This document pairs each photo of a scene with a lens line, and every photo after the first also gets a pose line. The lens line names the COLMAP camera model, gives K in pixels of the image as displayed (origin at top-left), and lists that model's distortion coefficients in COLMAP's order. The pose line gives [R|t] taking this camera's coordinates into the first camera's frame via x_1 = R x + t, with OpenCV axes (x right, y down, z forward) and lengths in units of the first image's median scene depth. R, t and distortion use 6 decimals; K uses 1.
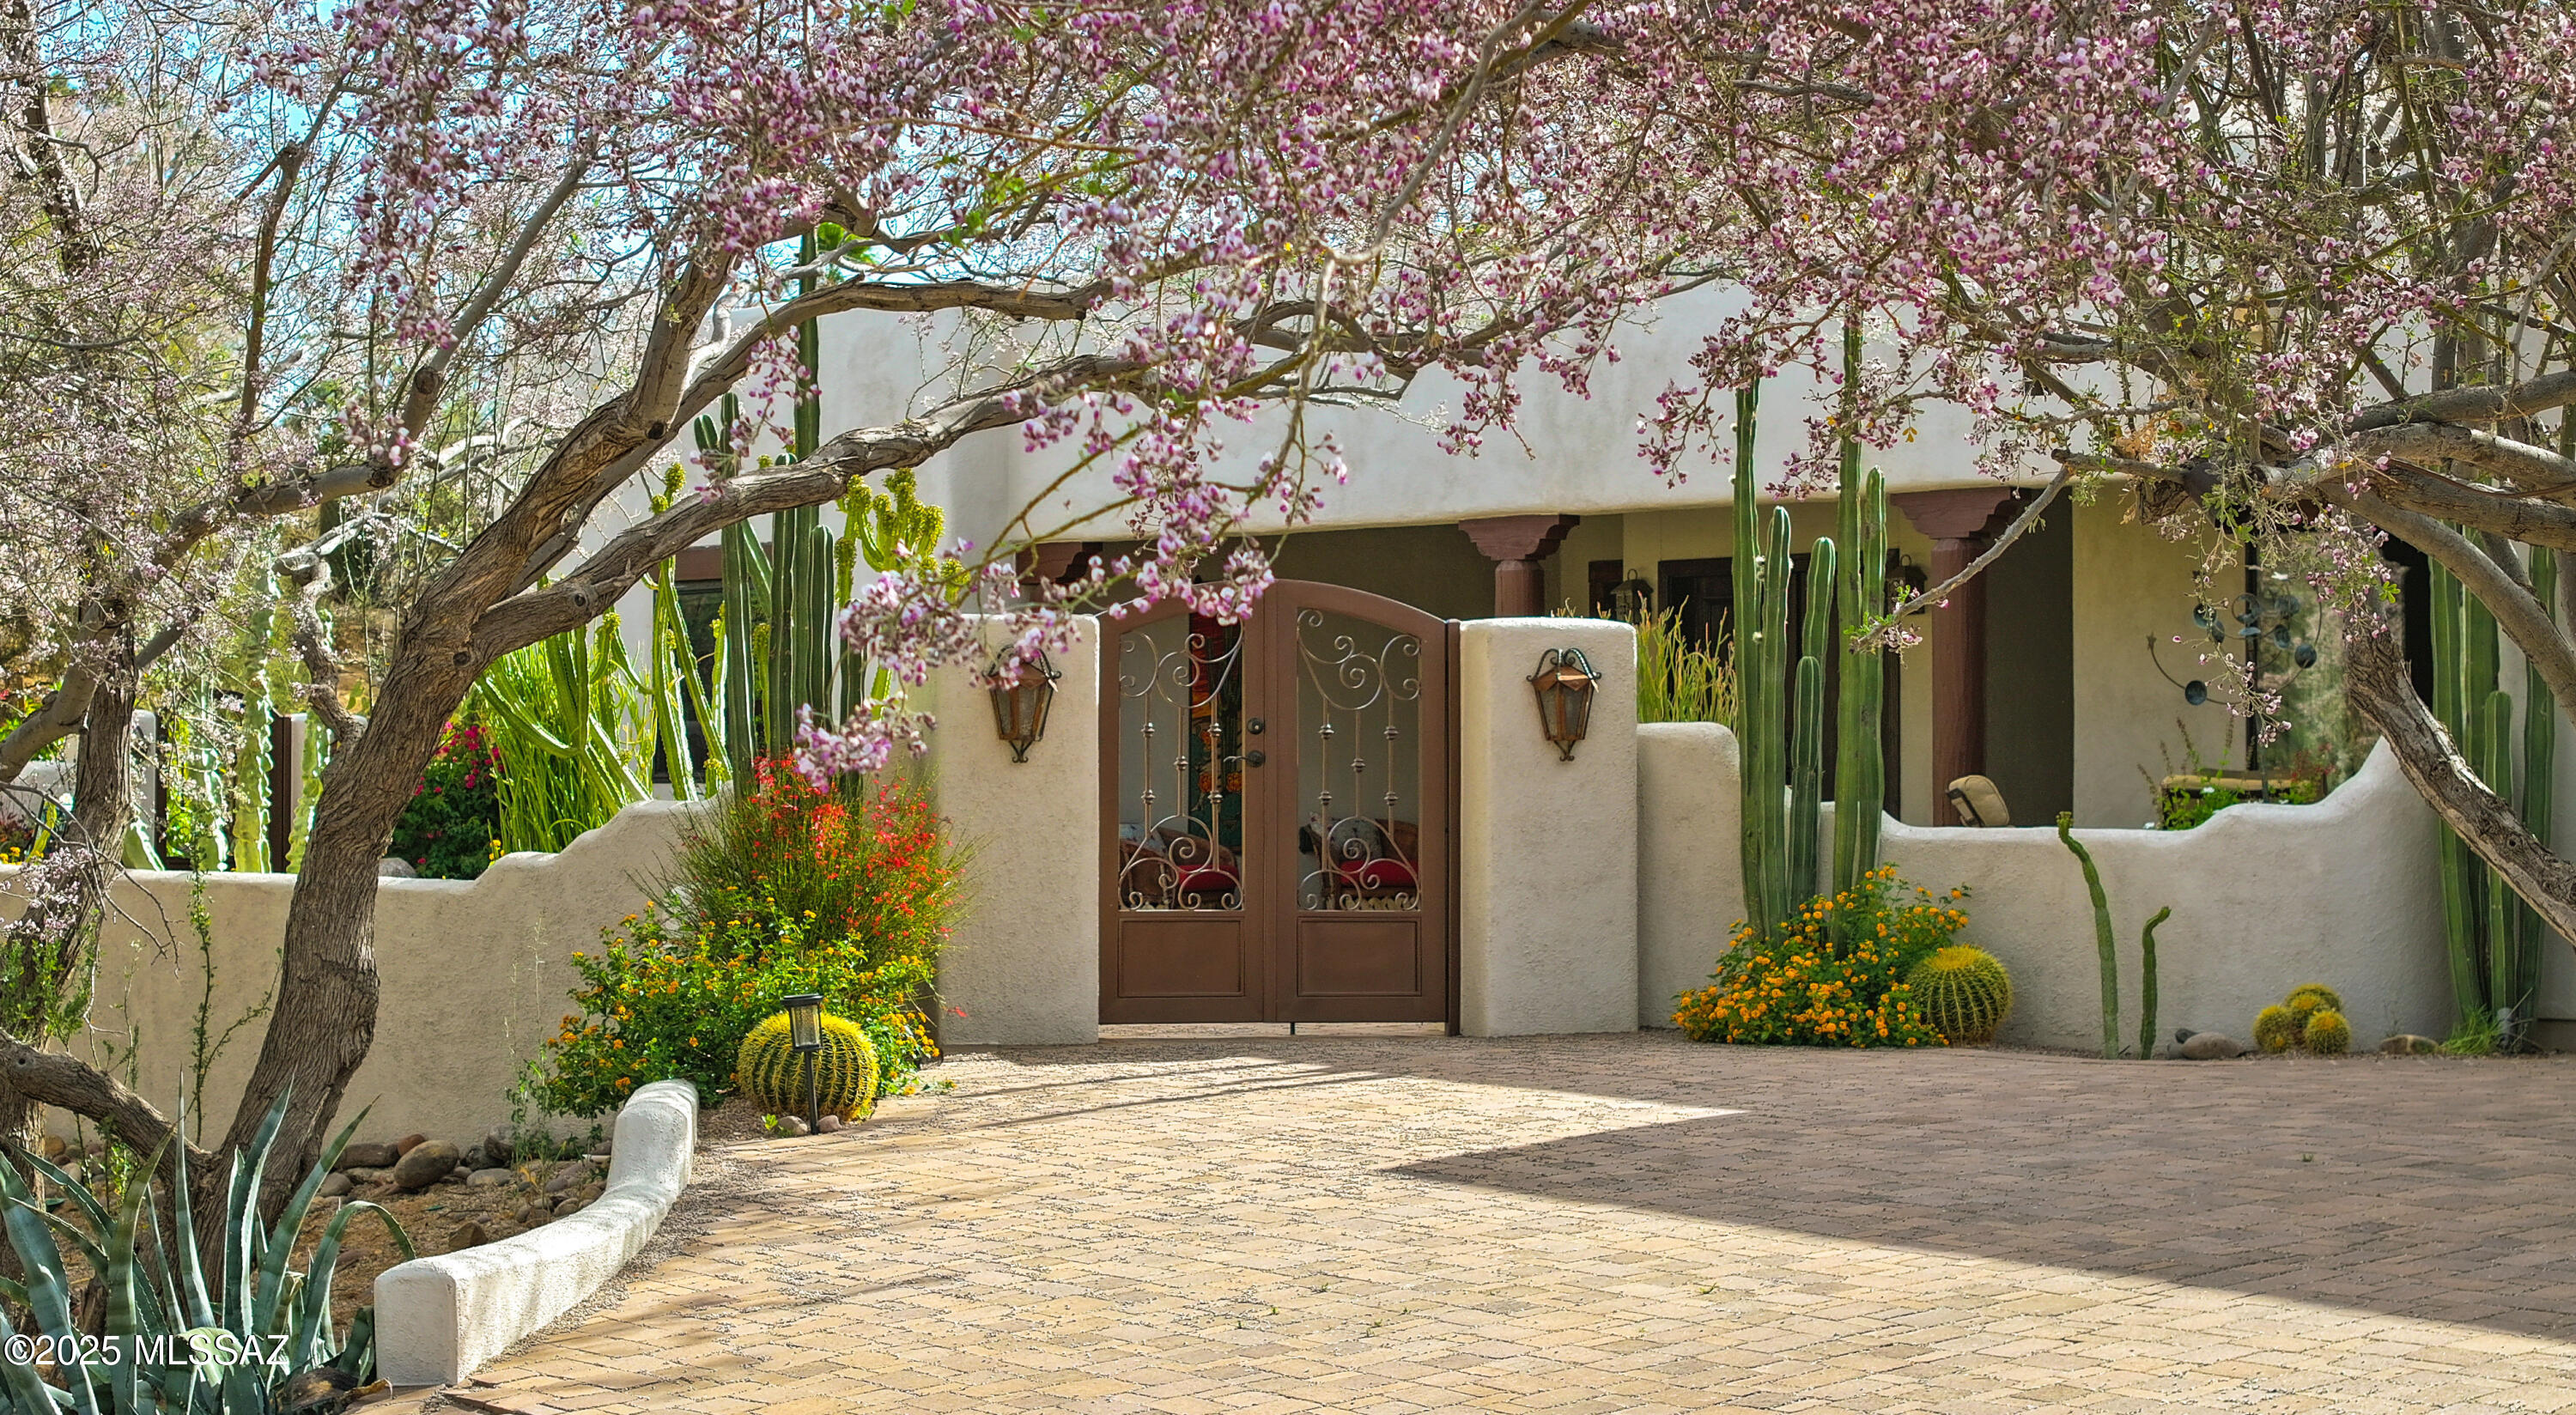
lens RADIAL K [[5378.8, 0, 1288.0], [0, 5378.8, 707.5], [0, 0, 1]] dist [-0.059311, -0.219073]
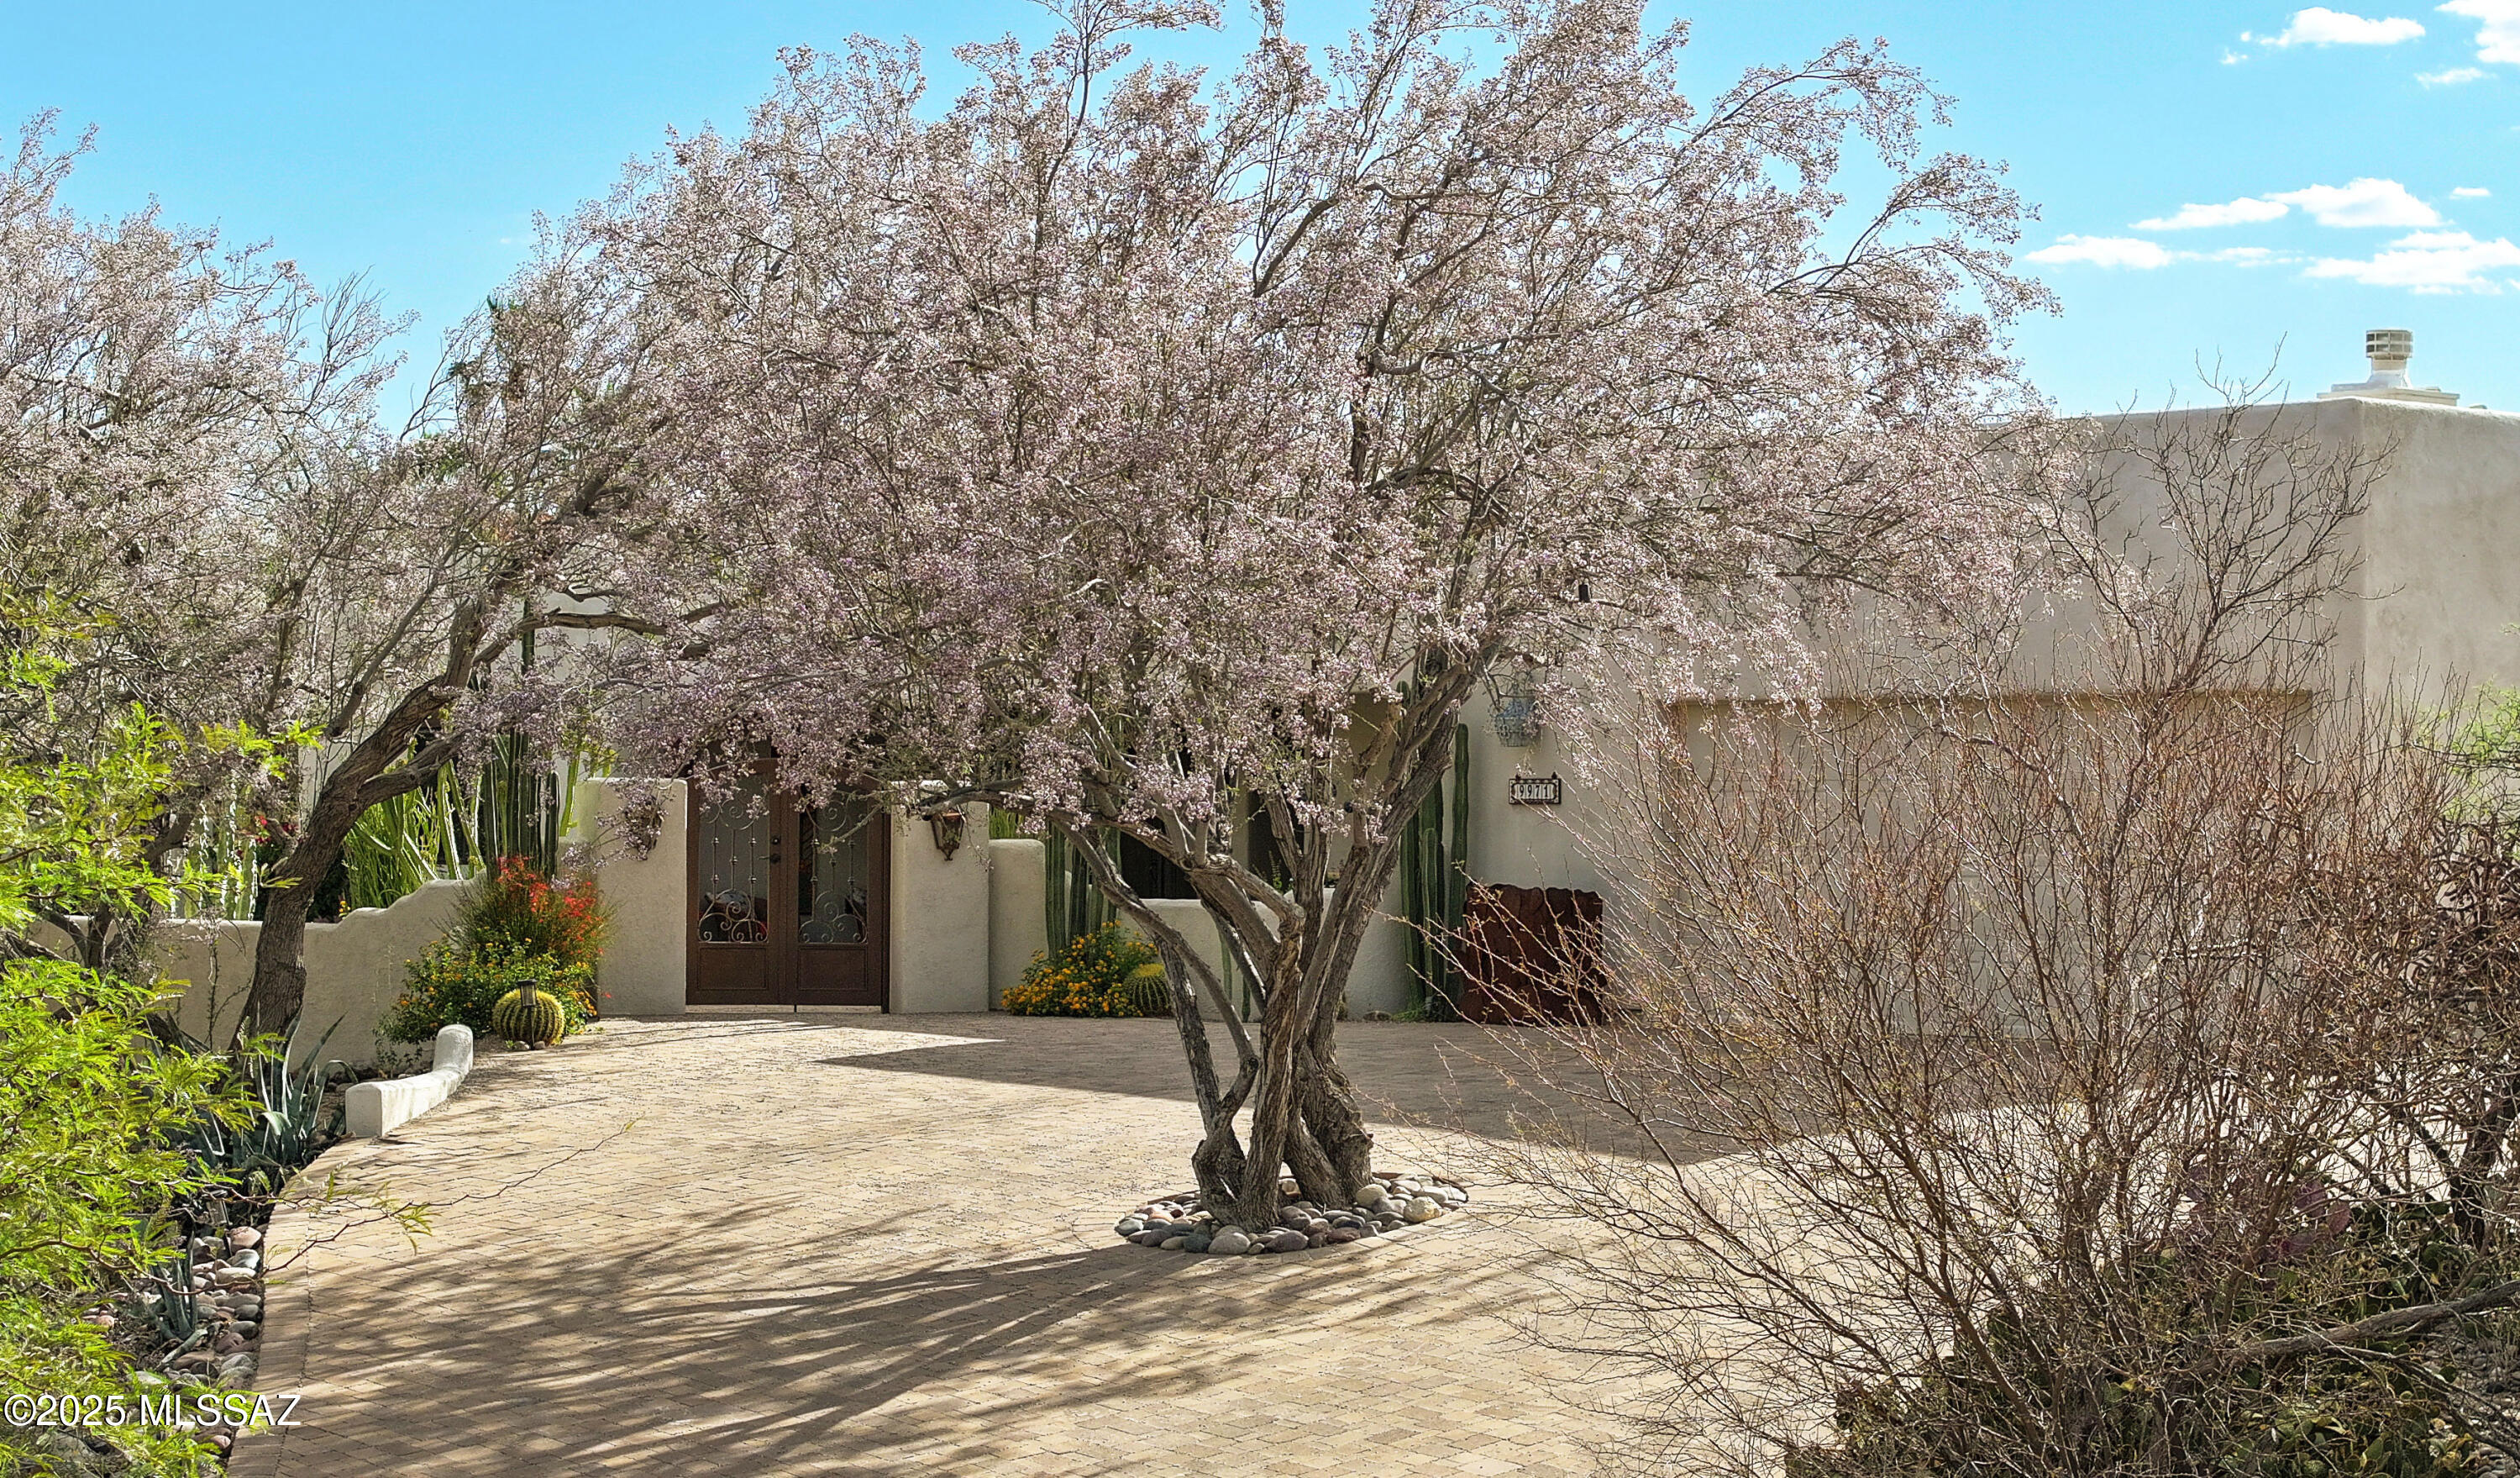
lens RADIAL K [[5126.4, 0, 1260.0], [0, 5126.4, 739.0], [0, 0, 1]] dist [-0.094700, -0.036956]
pose [[0.998190, 0.008025, 0.059606, 0.058361], [-0.007530, 0.999935, -0.008522, -0.018711], [-0.059671, 0.008057, 0.998186, -0.792374]]
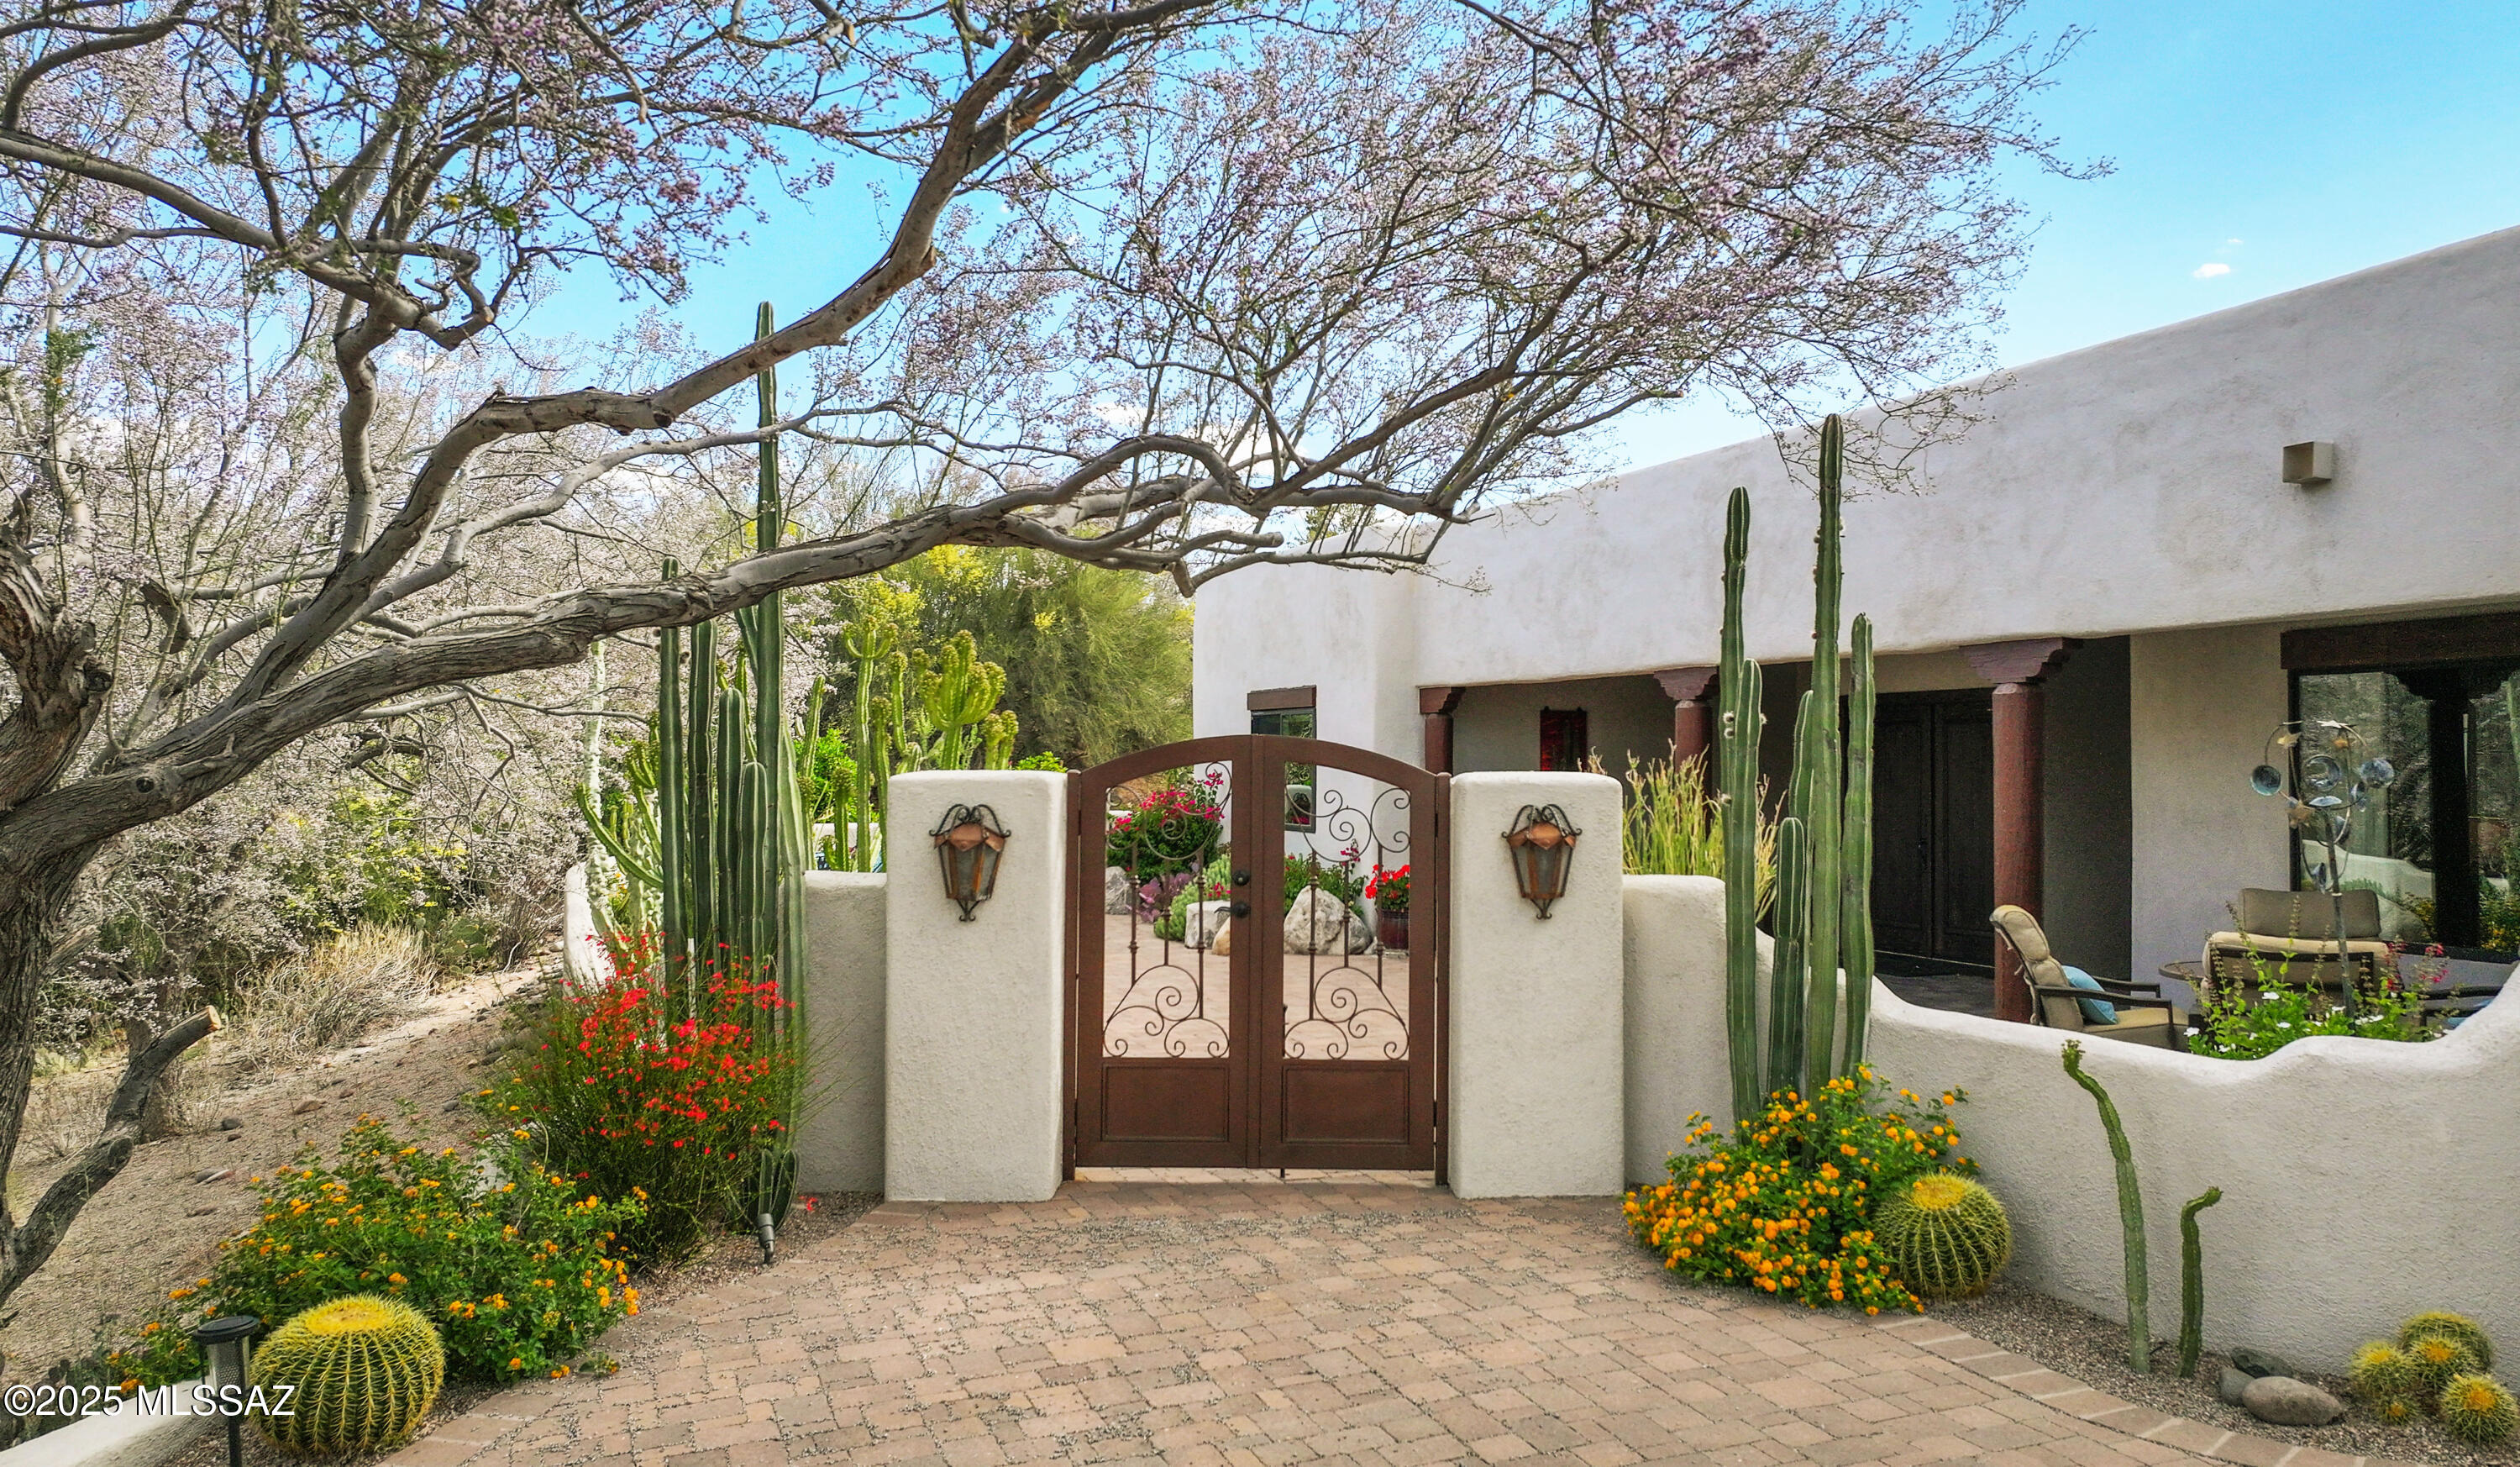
lens RADIAL K [[1985.3, 0, 1260.0], [0, 1985.3, 733.5], [0, 0, 1]] dist [0.005281, 0.011547]
pose [[0.960279, -0.002851, -0.279029, 0.113094], [0.001349, 0.999984, -0.005575, -0.024141], [0.279040, 0.004977, 0.960267, 0.695473]]
